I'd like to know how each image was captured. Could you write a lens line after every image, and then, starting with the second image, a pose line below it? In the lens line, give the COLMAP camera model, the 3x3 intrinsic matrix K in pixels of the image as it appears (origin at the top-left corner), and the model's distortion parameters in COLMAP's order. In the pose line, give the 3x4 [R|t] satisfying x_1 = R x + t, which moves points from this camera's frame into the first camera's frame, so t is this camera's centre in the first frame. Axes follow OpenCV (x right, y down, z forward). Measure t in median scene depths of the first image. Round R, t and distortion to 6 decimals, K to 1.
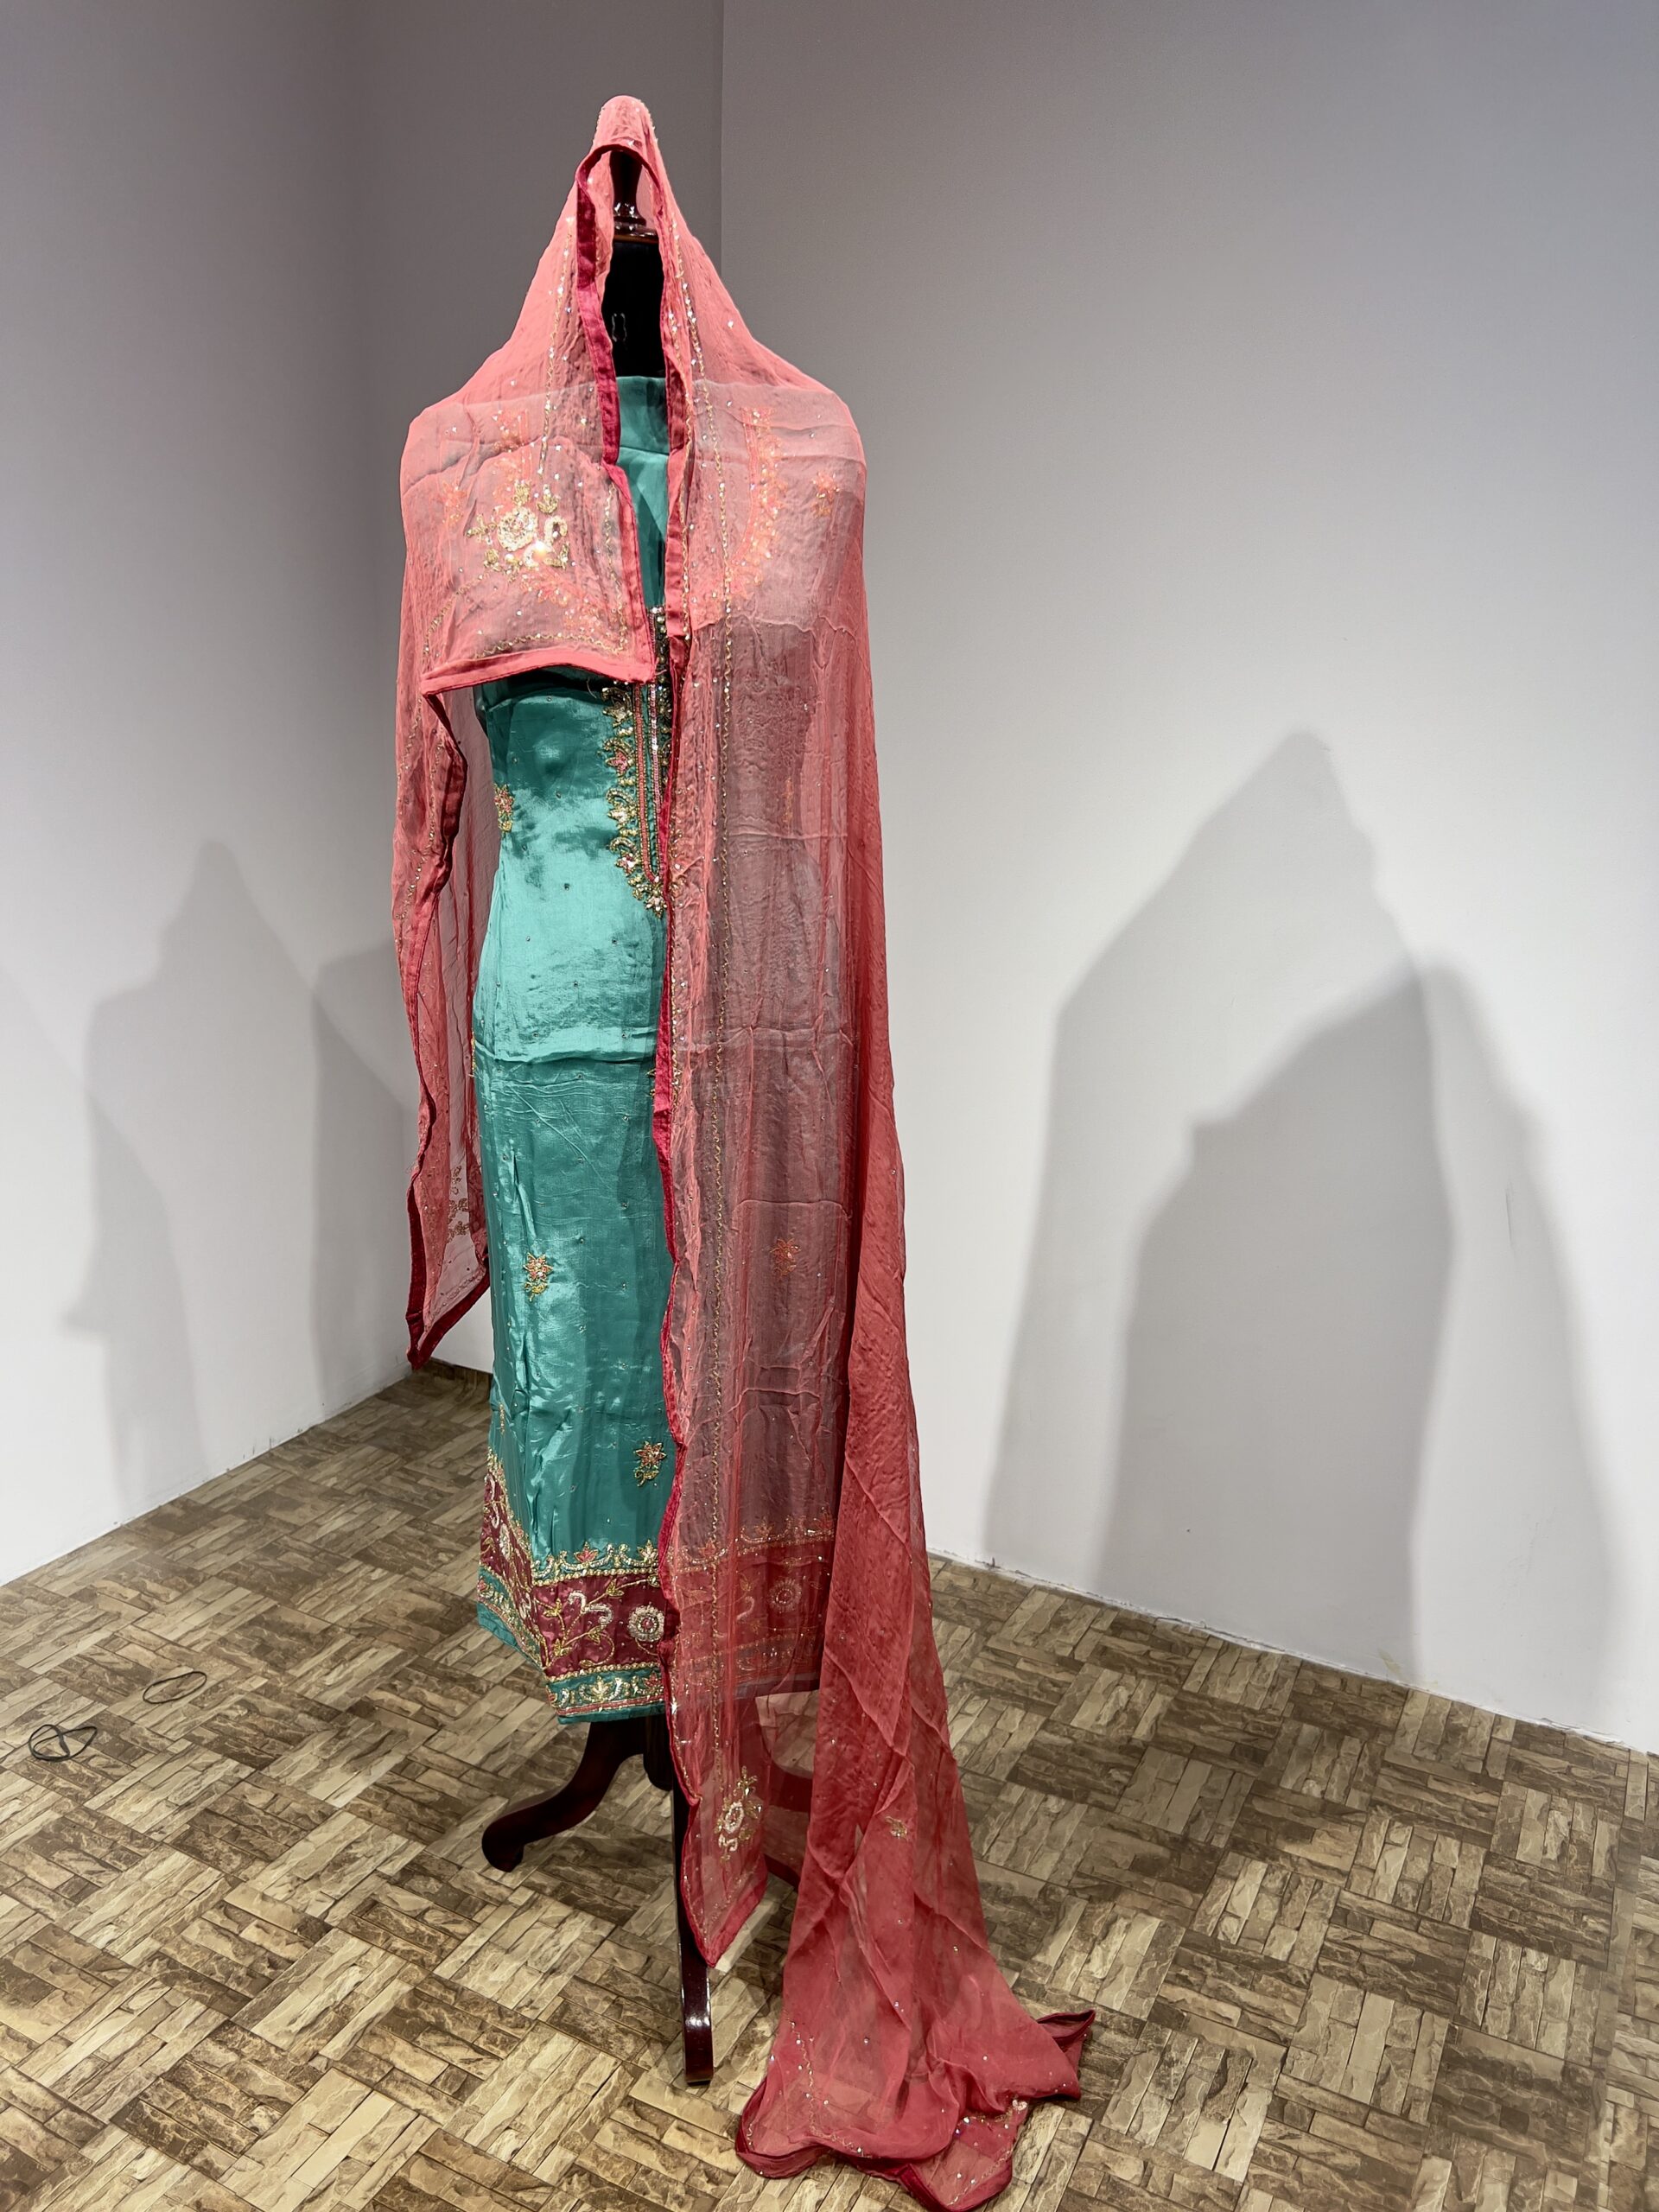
lens RADIAL K [[1692.4, 0, 830.7], [0, 1692.4, 1161.3], [0, 0, 1]] dist [0.048732, -0.065829]
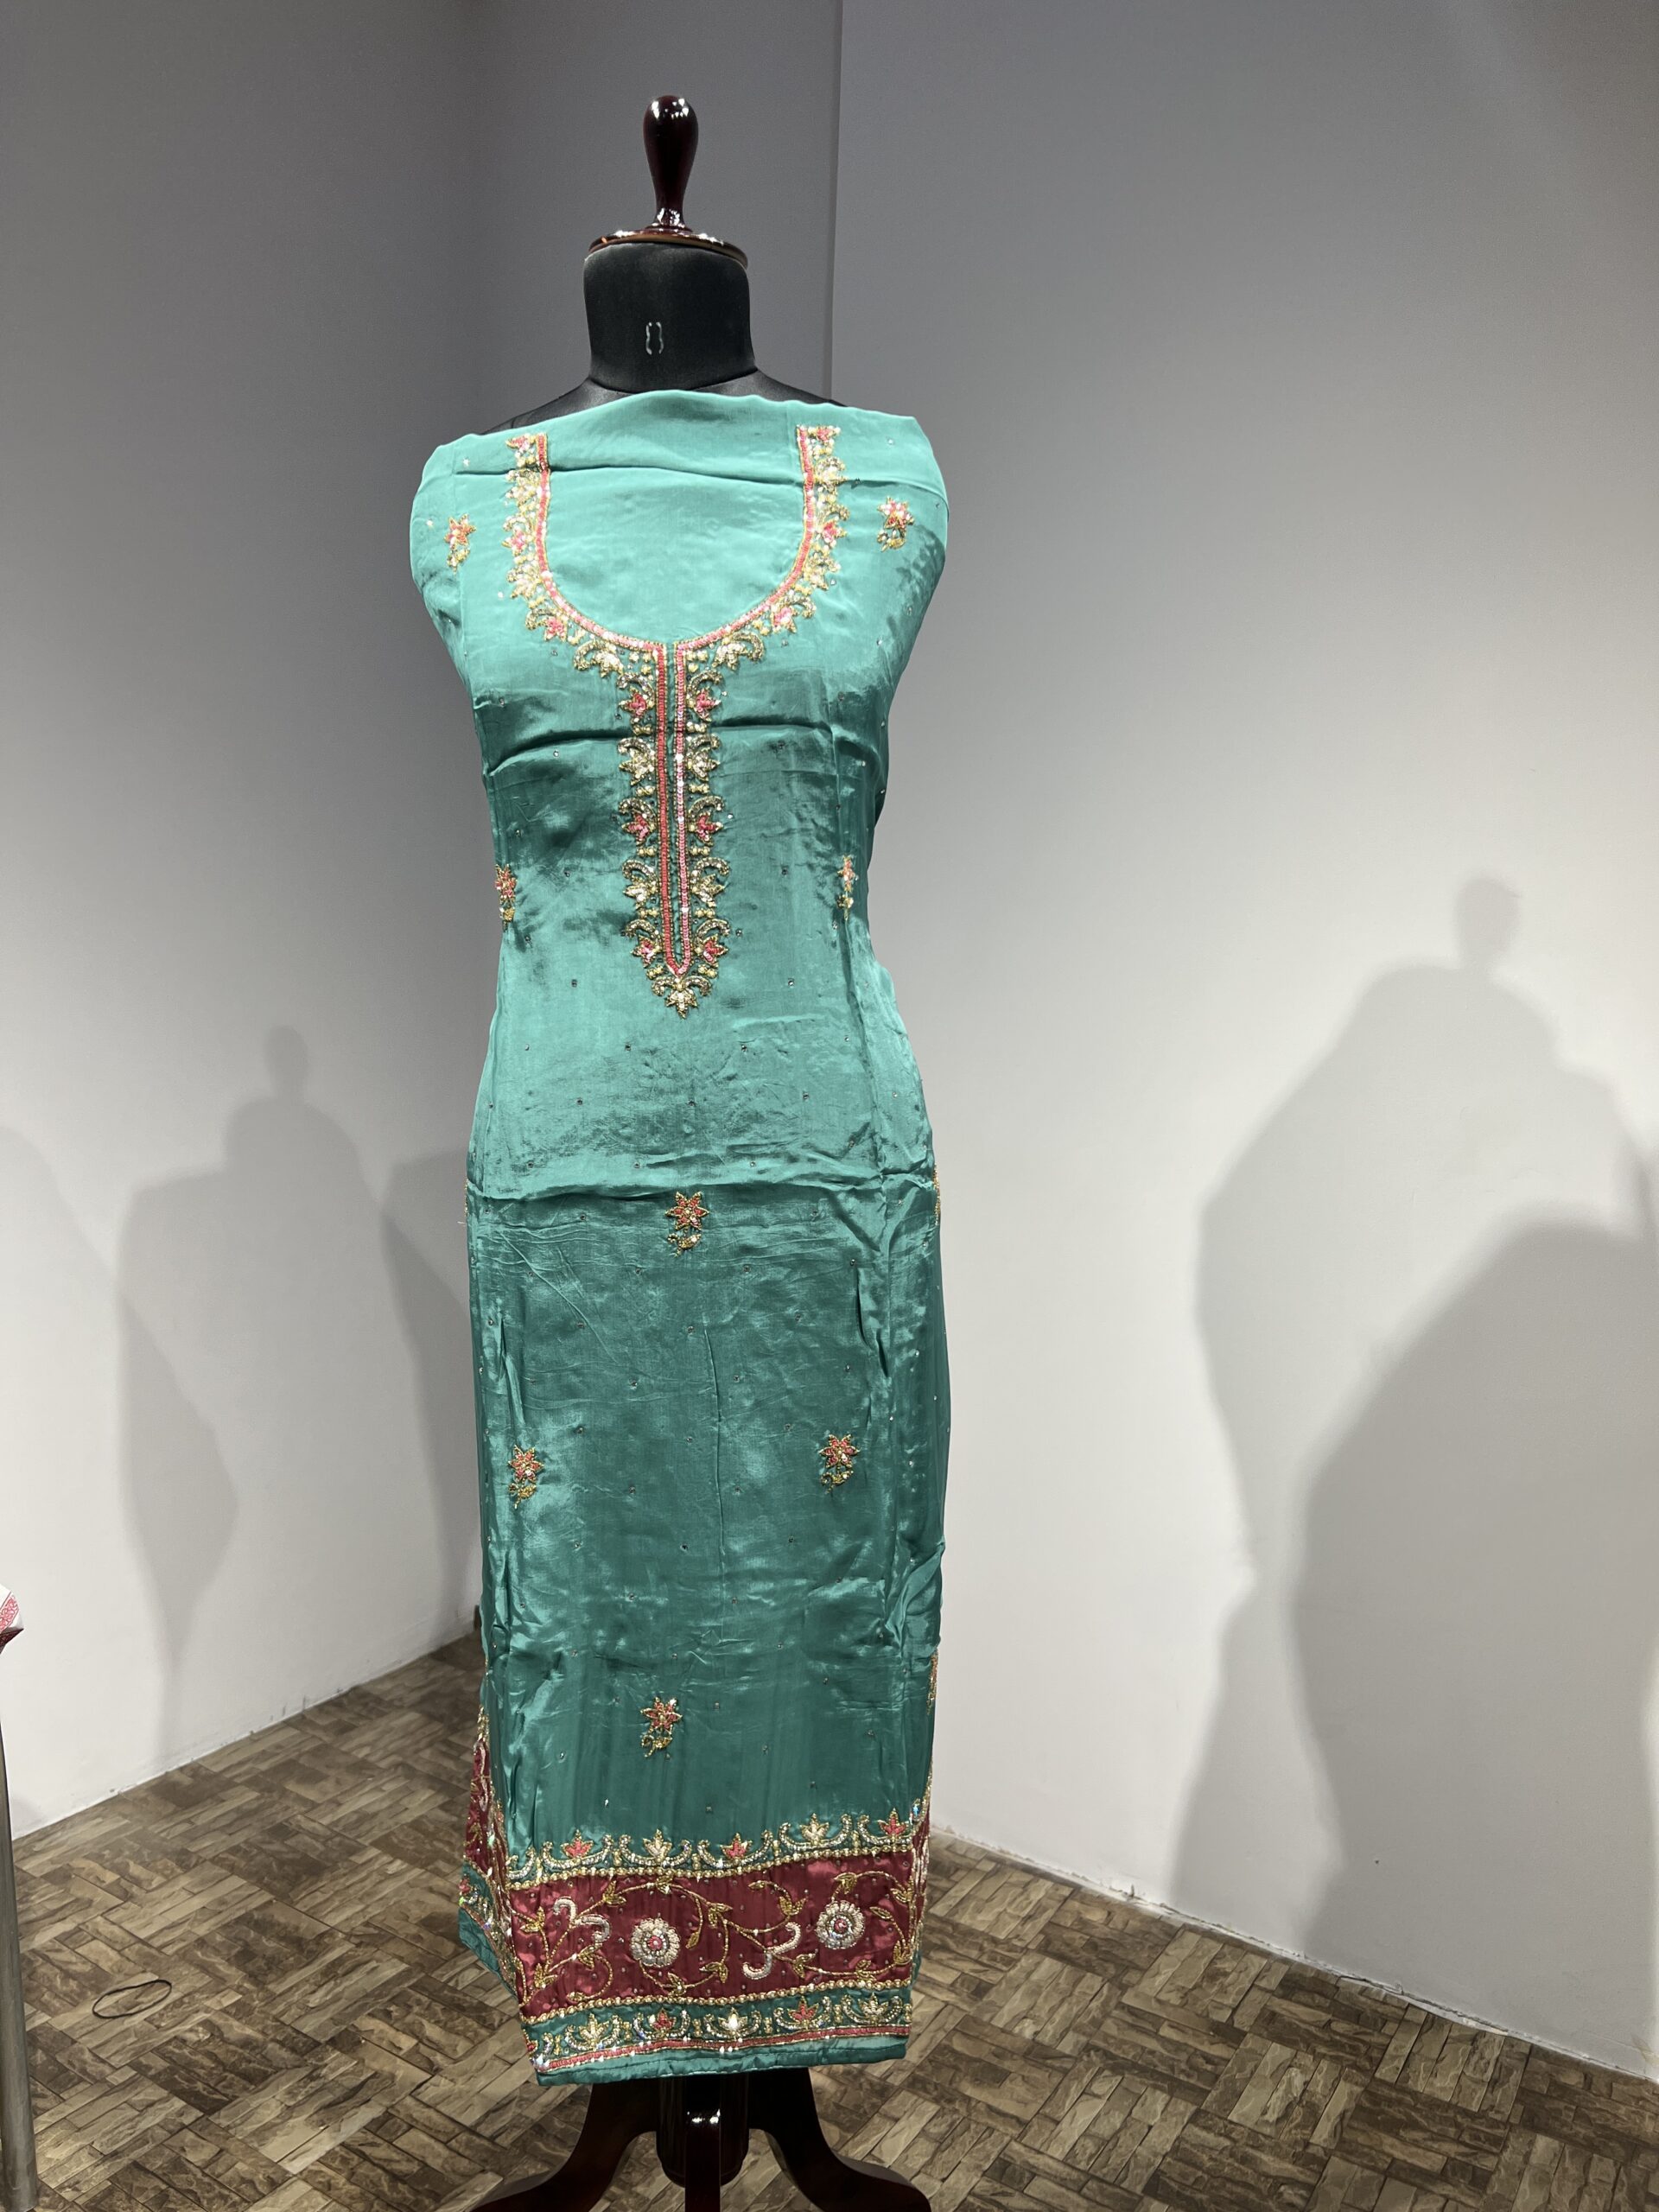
lens RADIAL K [[1692.4, 0, 830.0], [0, 1692.4, 1139.7], [0, 0, 1]] dist [0.048732, -0.065829]
pose [[0.995525, 0.010397, -0.093926, 0.027370], [-0.026815, 0.984153, -0.175284, 0.032004], [0.090615, 0.177018, 0.980027, 0.135821]]
